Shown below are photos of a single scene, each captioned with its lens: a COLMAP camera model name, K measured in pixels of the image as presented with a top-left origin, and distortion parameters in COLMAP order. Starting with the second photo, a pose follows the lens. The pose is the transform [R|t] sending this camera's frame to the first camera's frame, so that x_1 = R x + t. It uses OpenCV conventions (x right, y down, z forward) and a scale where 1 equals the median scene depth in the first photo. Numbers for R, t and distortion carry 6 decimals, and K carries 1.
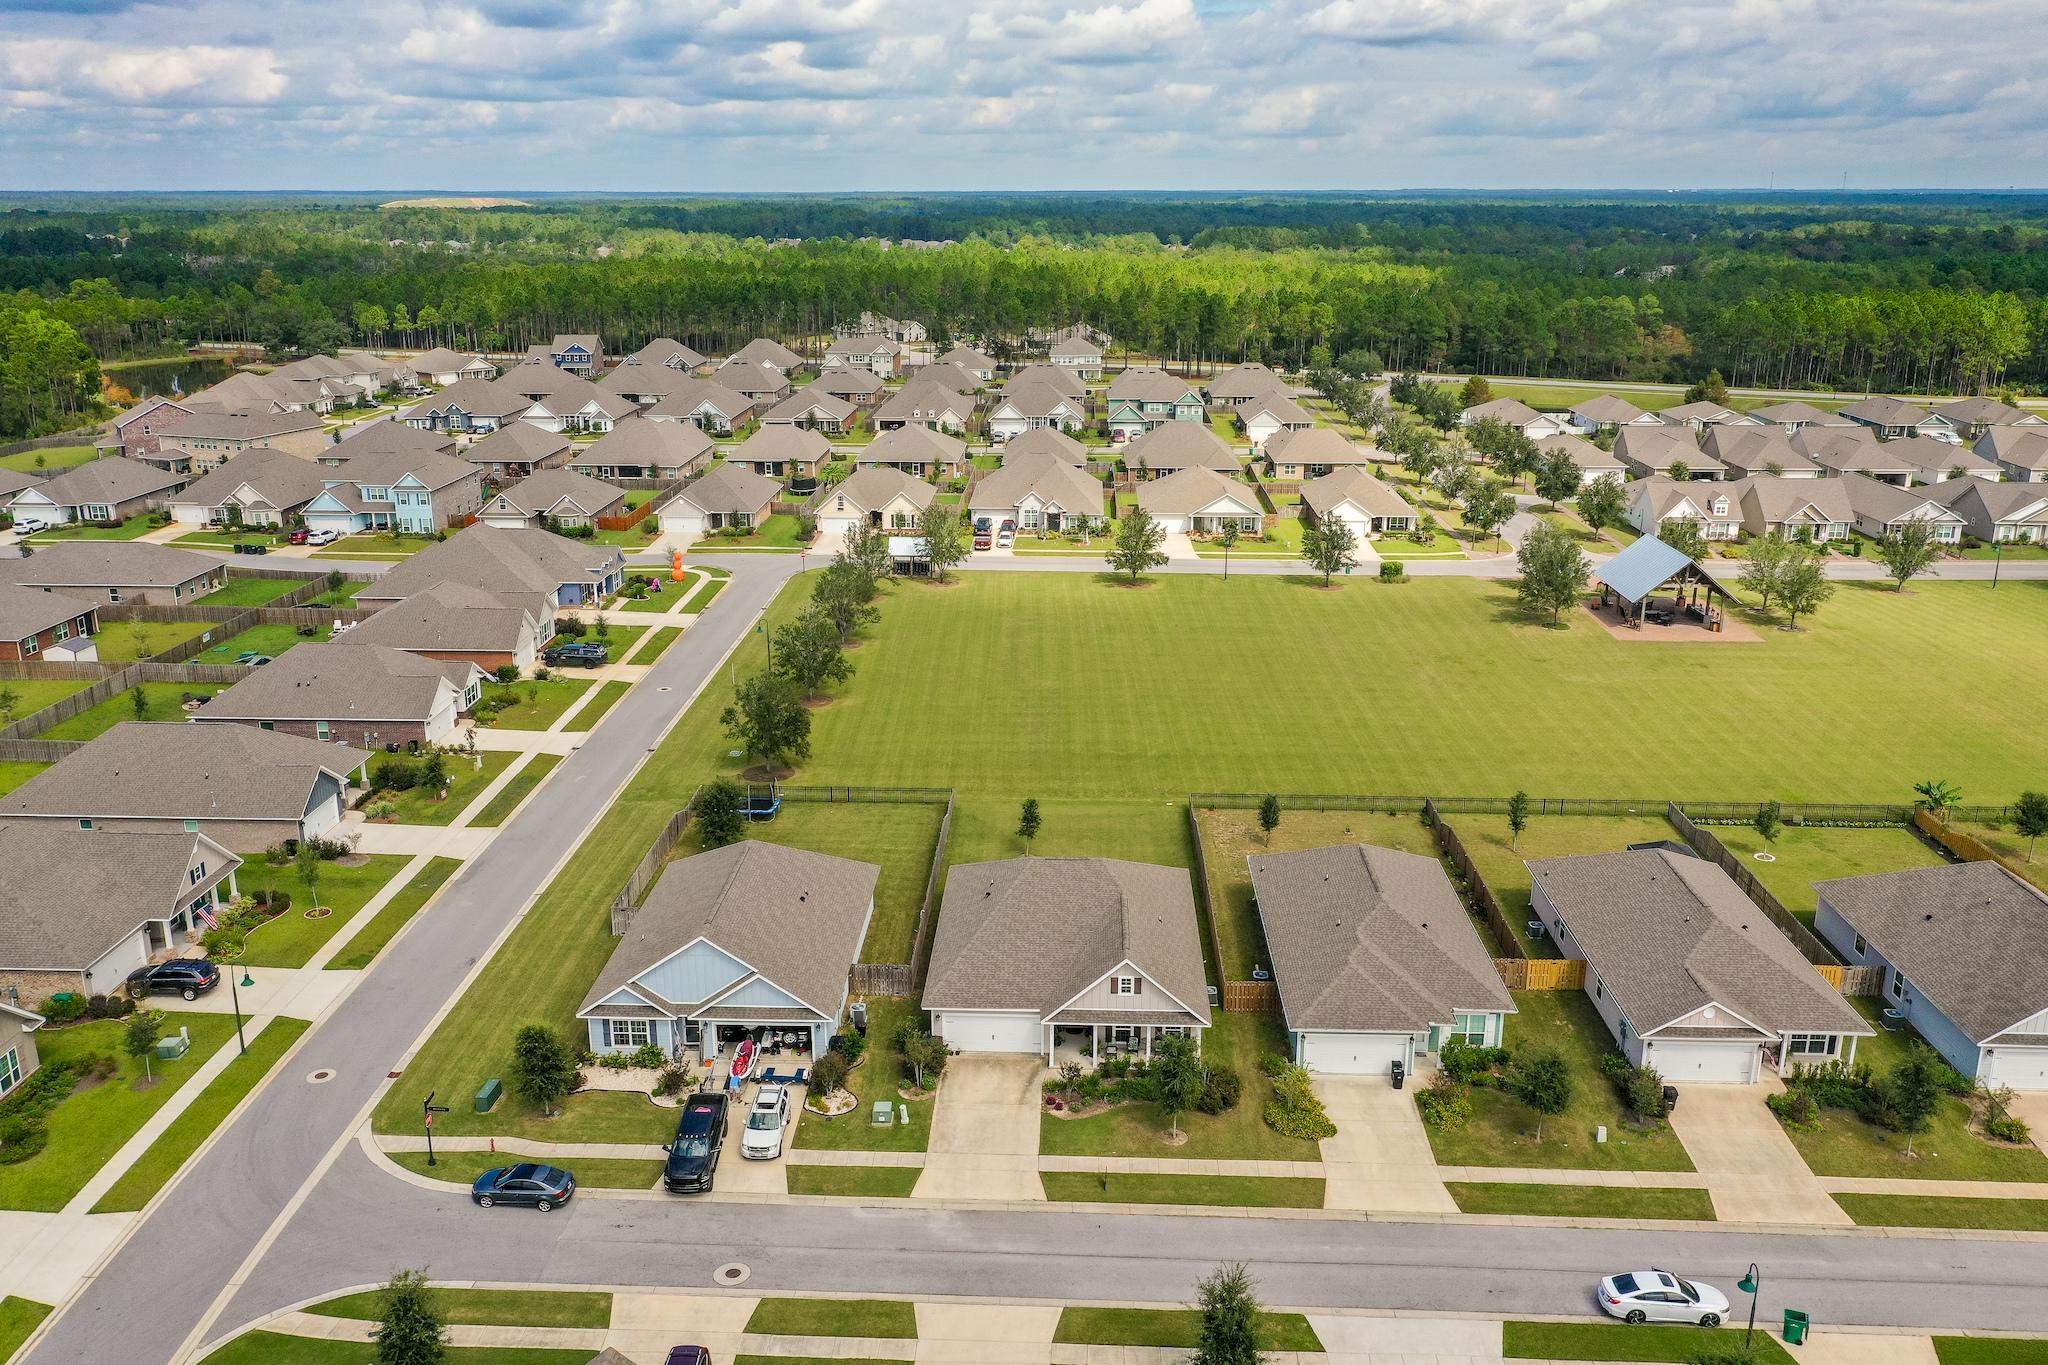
lens RADIAL K [[1629.6, 0, 1019.7], [0, 1629.6, 684.0], [0, 0, 1]] dist [0.005598, 0.000319]
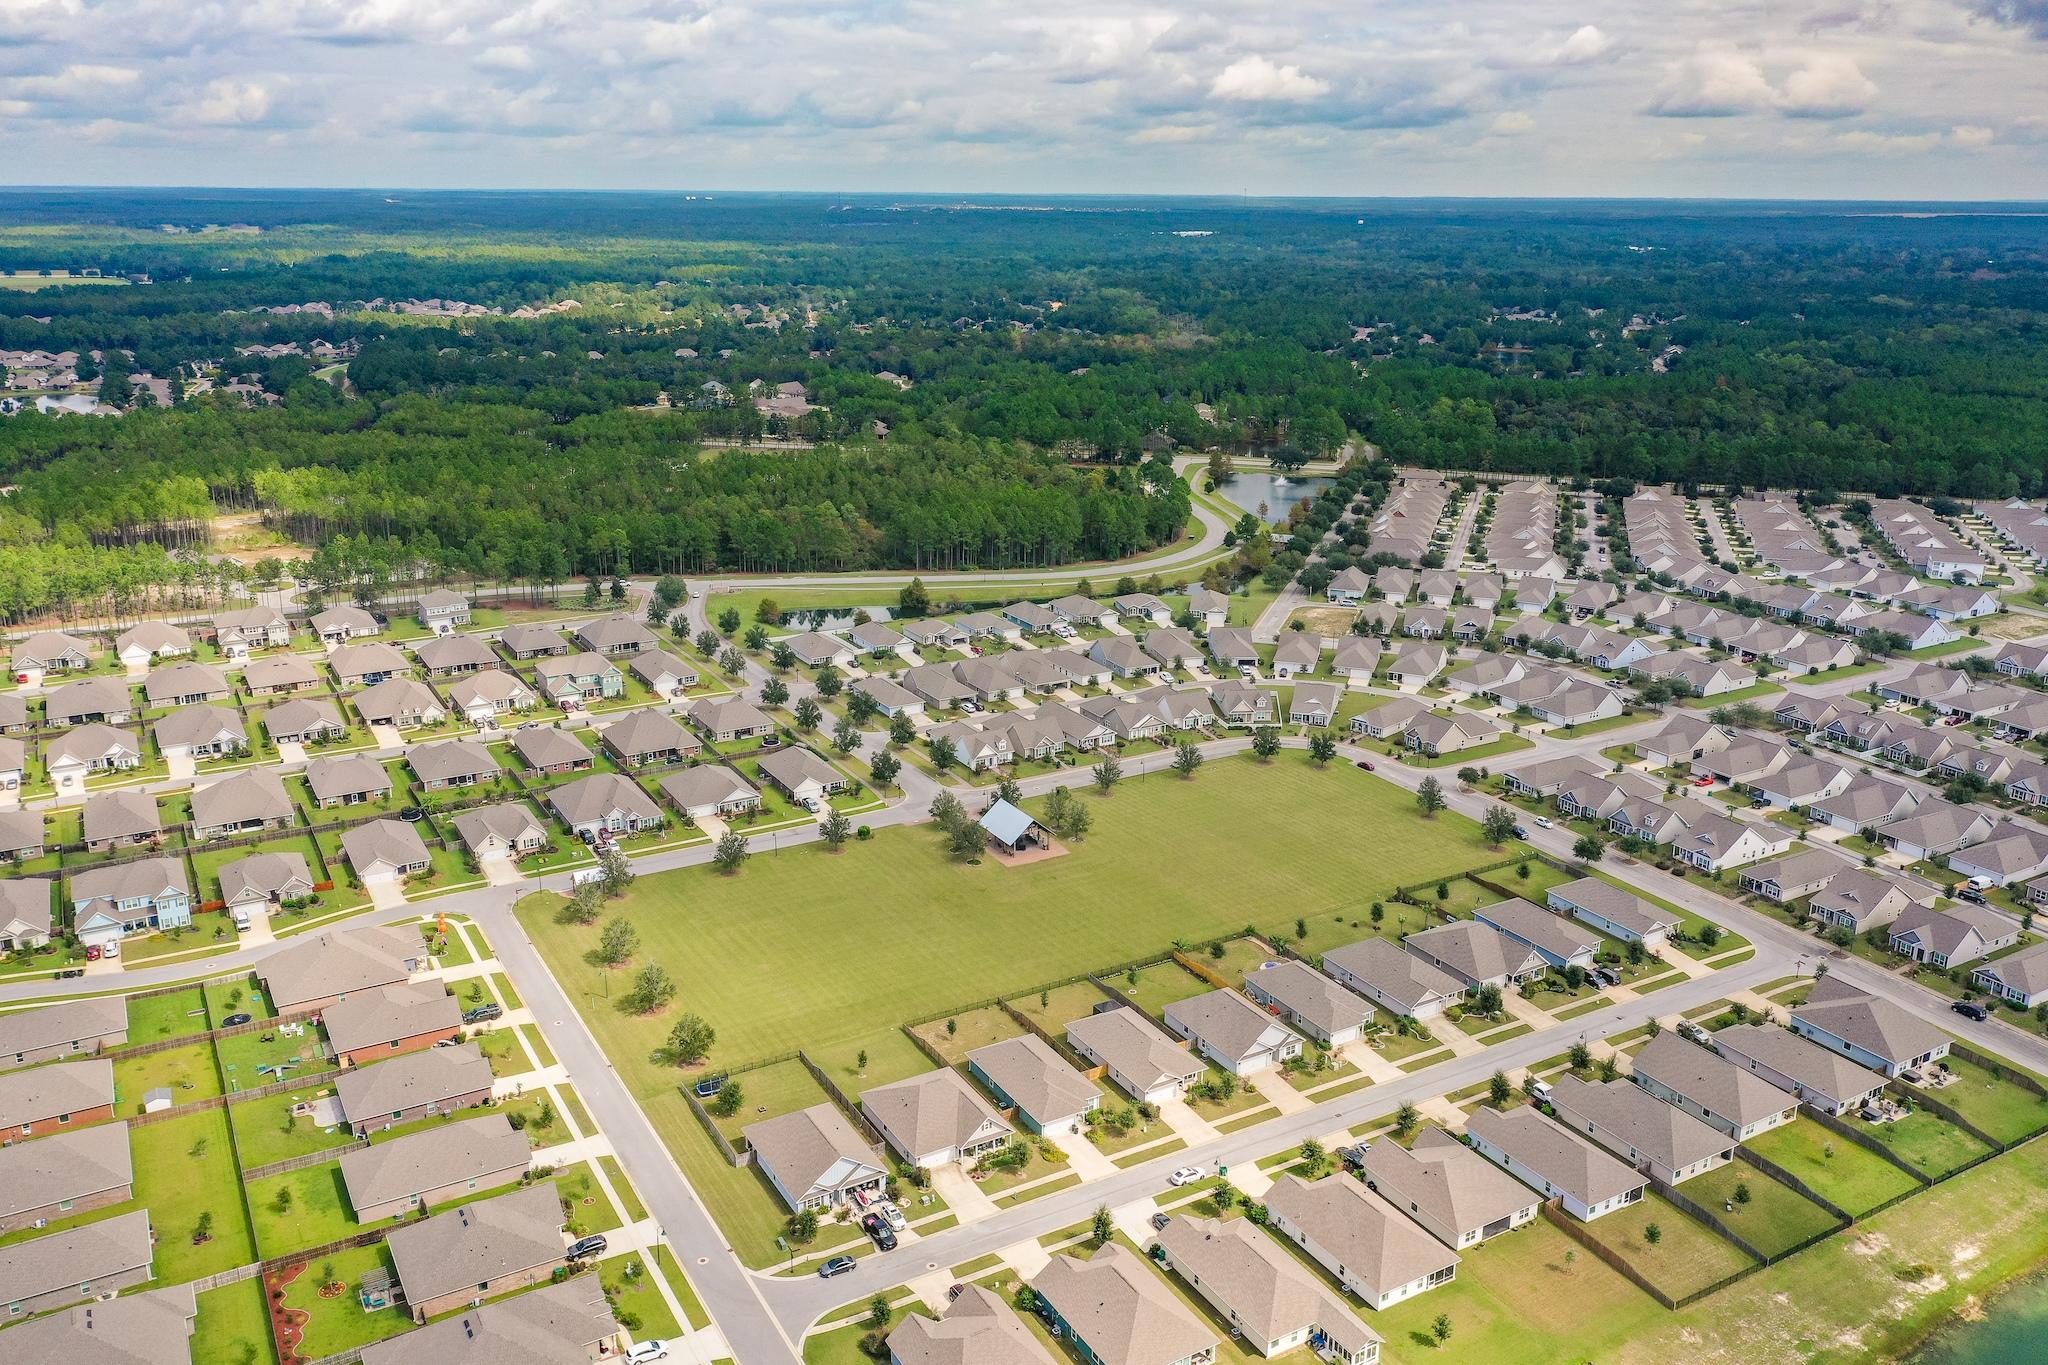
lens RADIAL K [[1629.6, 0, 1020.0], [0, 1629.6, 684.4], [0, 0, 1]] dist [0.005598, 0.000319]
pose [[0.844608, -0.155617, 0.512270, -1.099603], [0.150865, 0.987230, 0.051159, -0.634337], [-0.513690, 0.034074, 0.857299, -1.298610]]
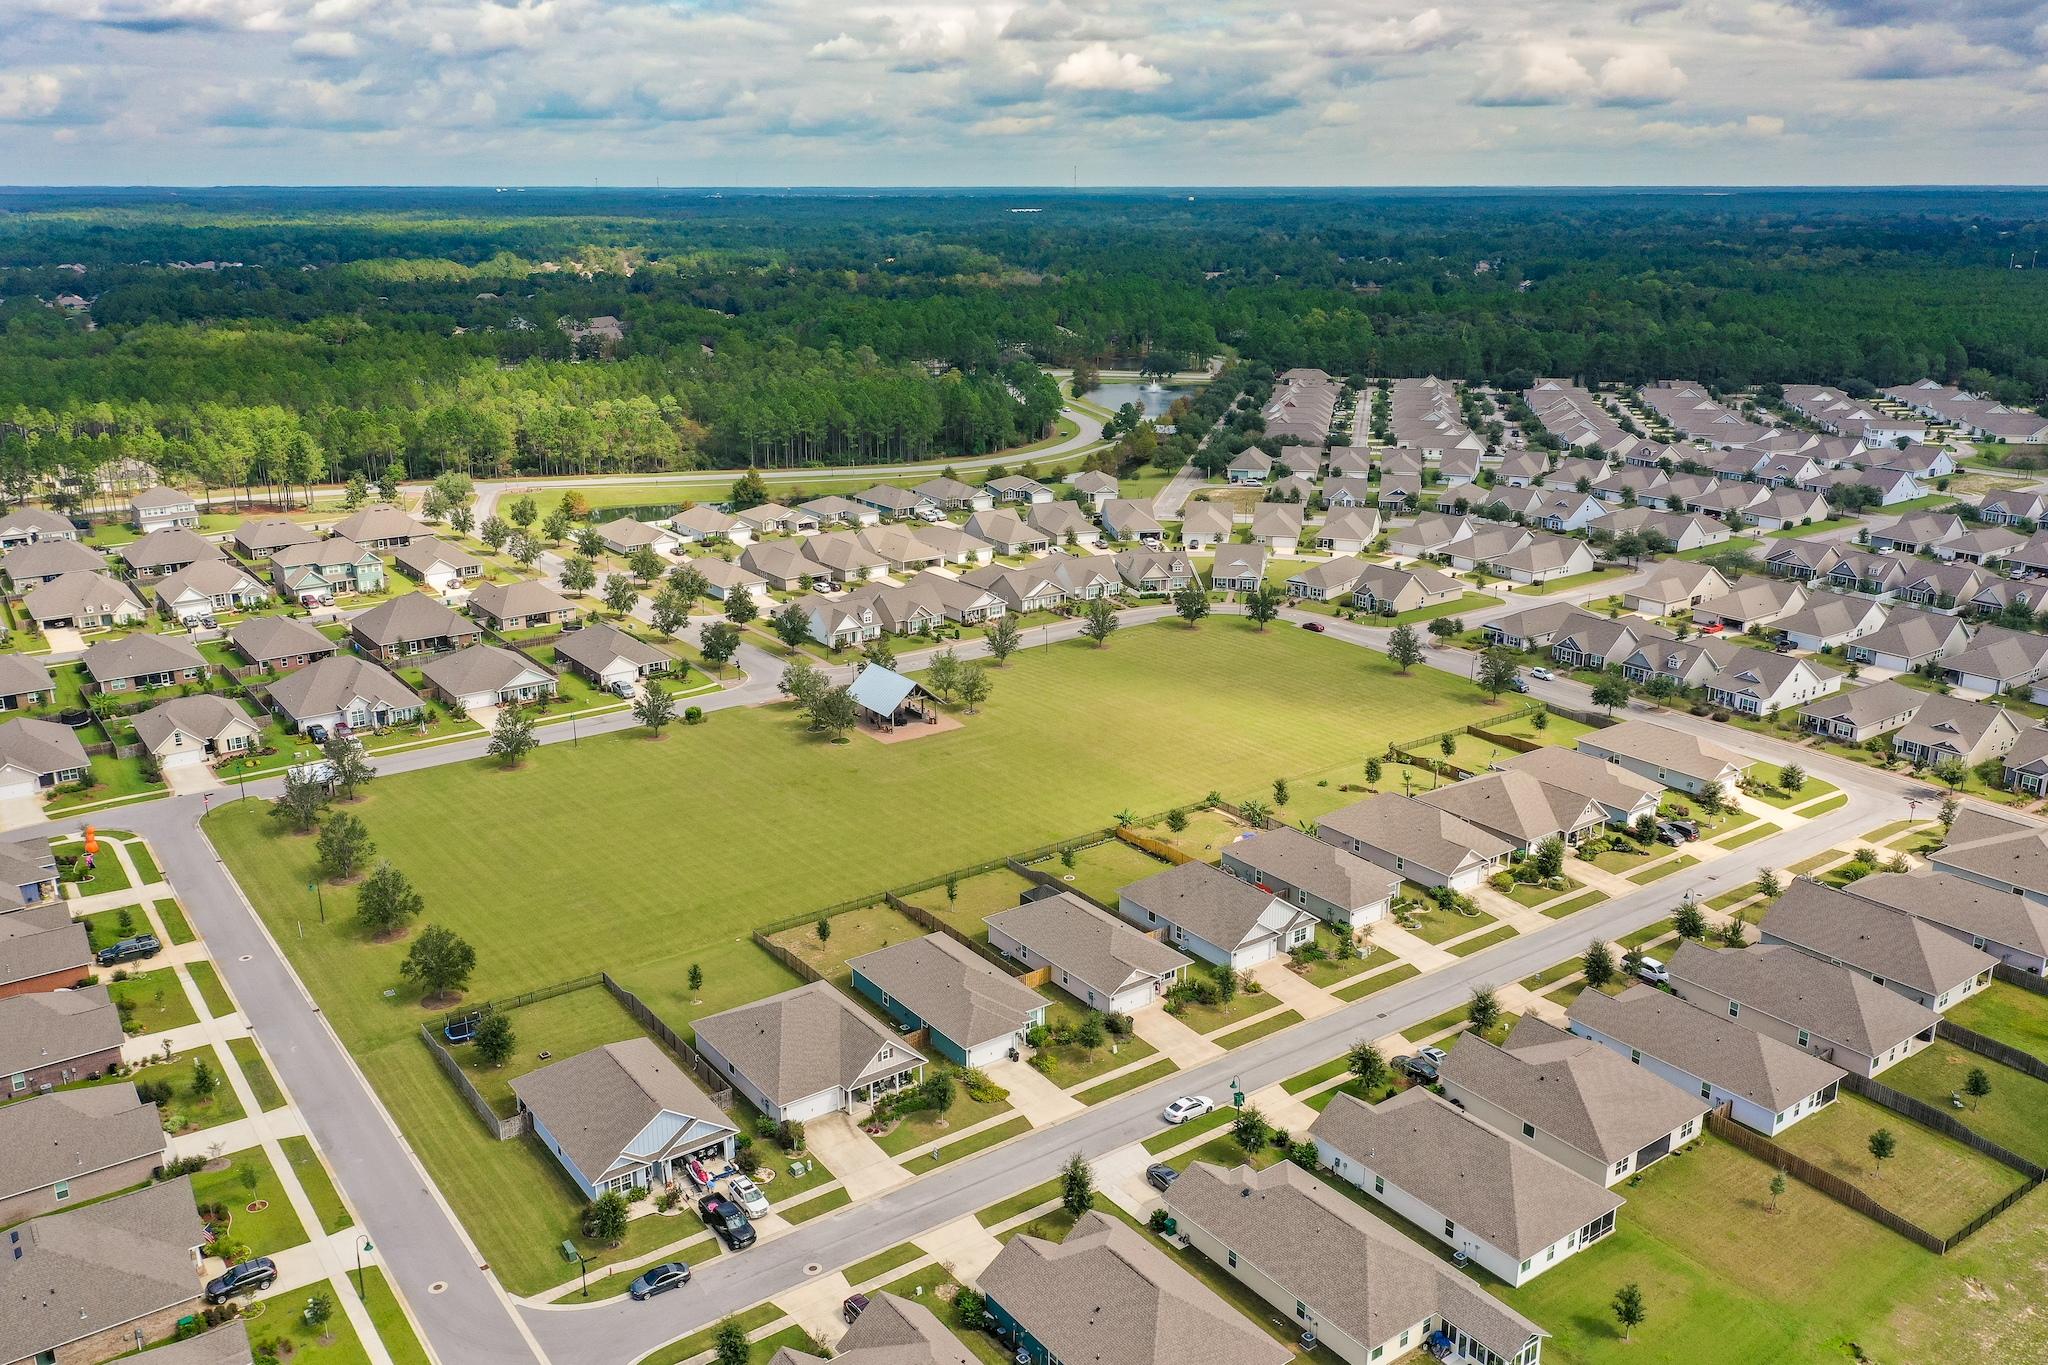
lens RADIAL K [[1629.6, 0, 1022.4], [0, 1629.6, 677.4], [0, 0, 1]] dist [0.005598, 0.000319]
pose [[0.784086, -0.182603, 0.593183, -0.765592], [0.181719, 0.981400, 0.061910, -0.291136], [-0.593454, 0.059250, 0.802684, -0.526180]]
